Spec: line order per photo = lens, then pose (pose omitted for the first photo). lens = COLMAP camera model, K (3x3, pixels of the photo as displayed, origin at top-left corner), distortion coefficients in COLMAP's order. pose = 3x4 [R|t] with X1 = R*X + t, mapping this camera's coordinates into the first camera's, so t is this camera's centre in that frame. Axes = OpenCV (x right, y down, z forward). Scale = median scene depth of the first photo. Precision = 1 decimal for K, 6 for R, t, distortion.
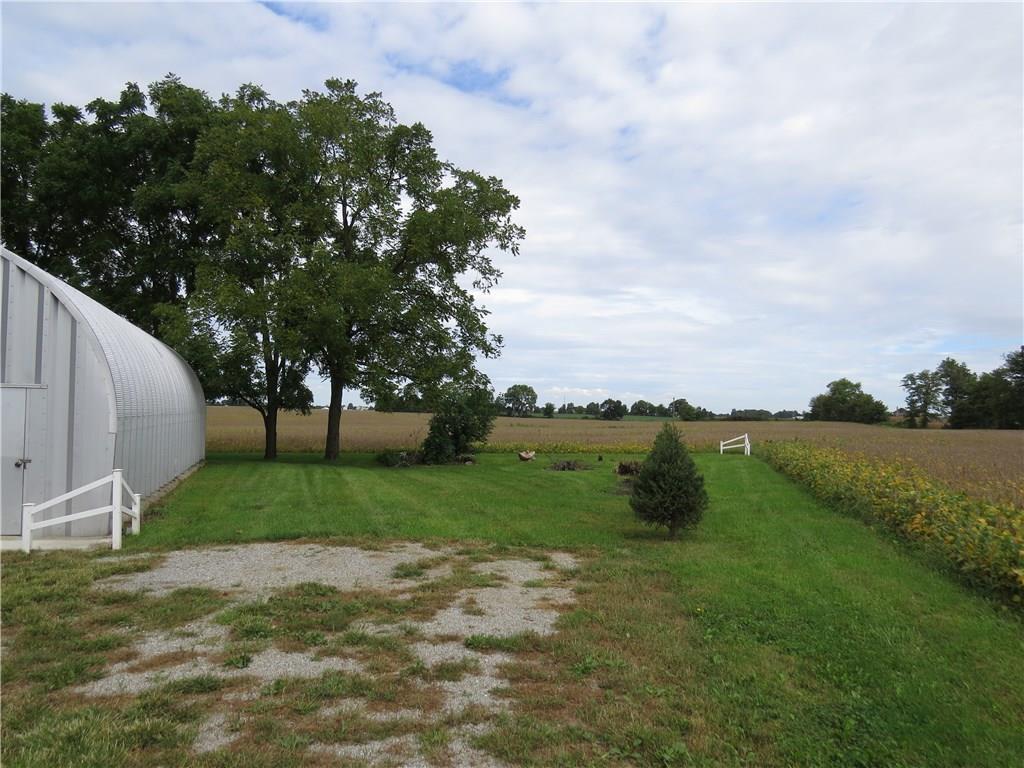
lens RADIAL K [[721.0, 0, 512.0], [0, 721.0, 384.0], [0, 0, 1]] dist [0.000452, 0.000283]
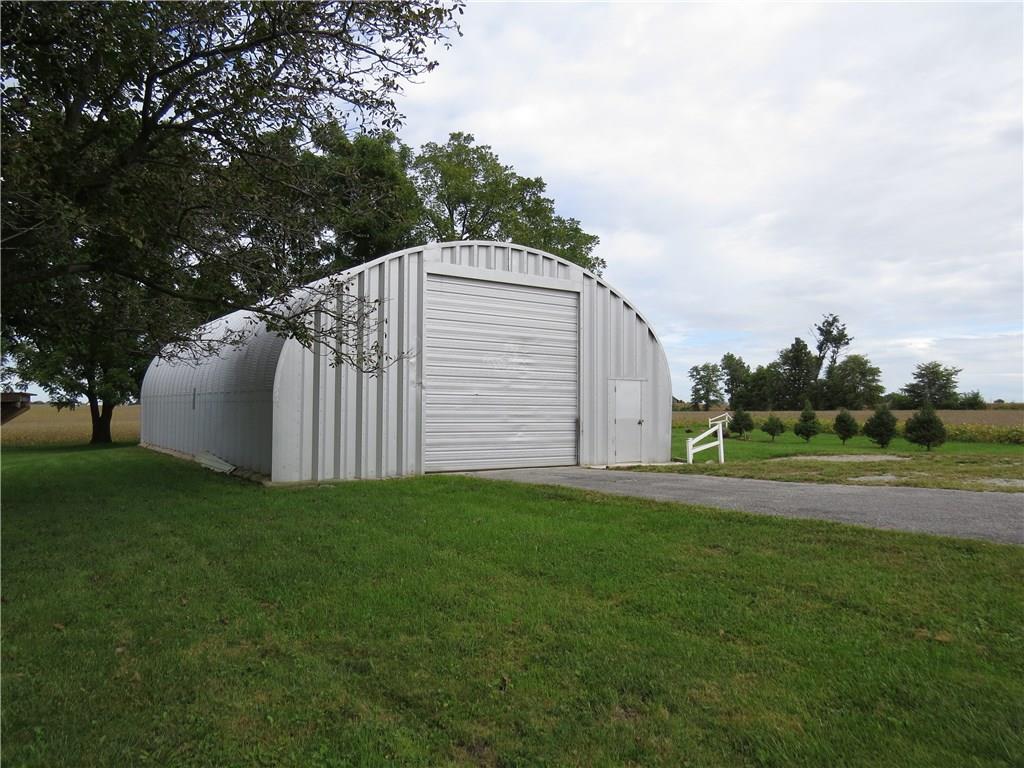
lens RADIAL K [[721.0, 0, 512.0], [0, 721.0, 384.0], [0, 0, 1]] dist [0.000452, 0.000283]
pose [[0.957469, -0.005531, 0.288483, -0.455496], [0.001937, 0.999917, 0.012743, -0.003132], [-0.288530, -0.011643, 0.957400, -0.198335]]
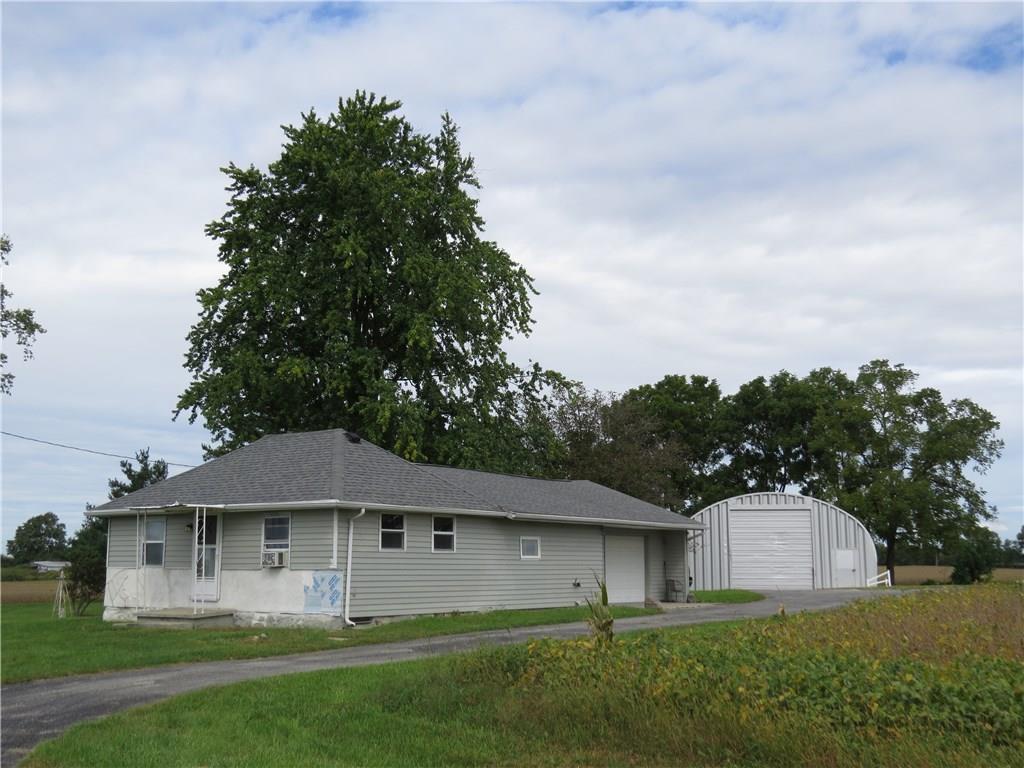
lens RADIAL K [[1166.1, 0, 512.0], [0, 1166.1, 384.0], [0, 0, 1]] dist [0.008915, 0.015164]
pose [[0.911606, -0.081600, -0.402886, 0.063430], [0.033704, 0.991637, -0.124584, -0.045360], [0.409682, 0.099992, 0.906732, -1.568655]]
